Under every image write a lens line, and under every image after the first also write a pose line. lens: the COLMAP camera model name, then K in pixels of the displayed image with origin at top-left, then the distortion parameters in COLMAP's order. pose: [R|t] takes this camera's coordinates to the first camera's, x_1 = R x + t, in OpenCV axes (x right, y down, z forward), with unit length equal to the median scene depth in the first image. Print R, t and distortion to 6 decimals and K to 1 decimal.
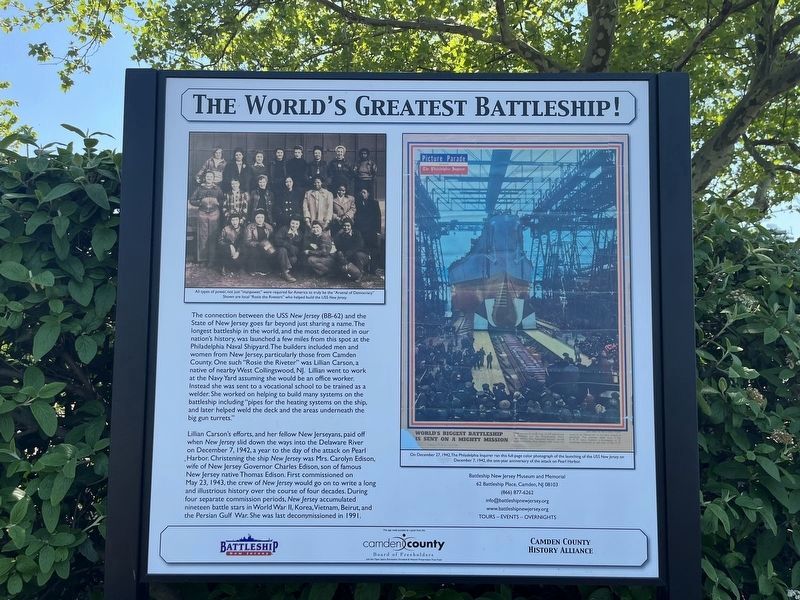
lens RADIAL K [[610.1, 0, 400.0], [0, 610.1, 300.0], [0, 0, 1]] dist [-0.001941, -0.000969]
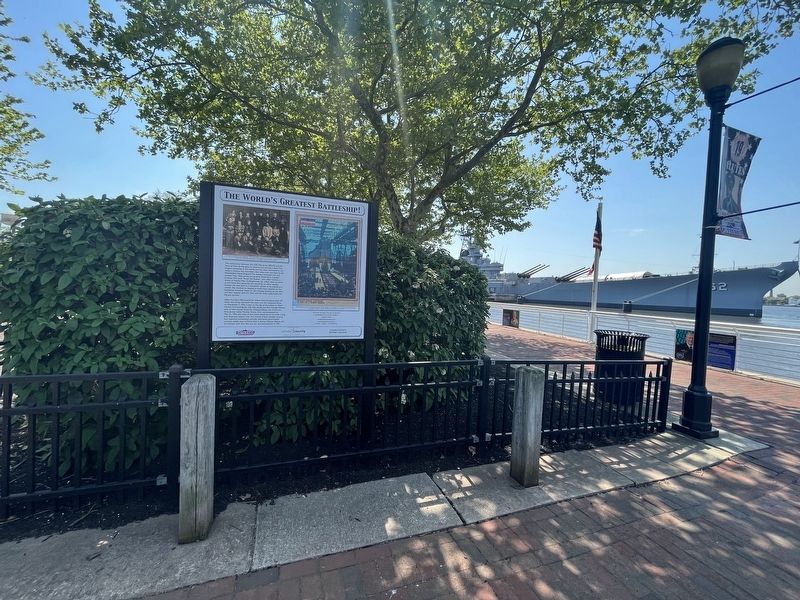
lens RADIAL K [[325.2, 0, 400.0], [0, 325.2, 300.0], [0, 0, 1]] dist [-0.000790, -0.000030]
pose [[0.942649, 0.014709, 0.333461, -0.041040], [-0.056606, 0.991602, 0.116278, -0.033439], [-0.328950, -0.128486, 0.935566, -0.907004]]
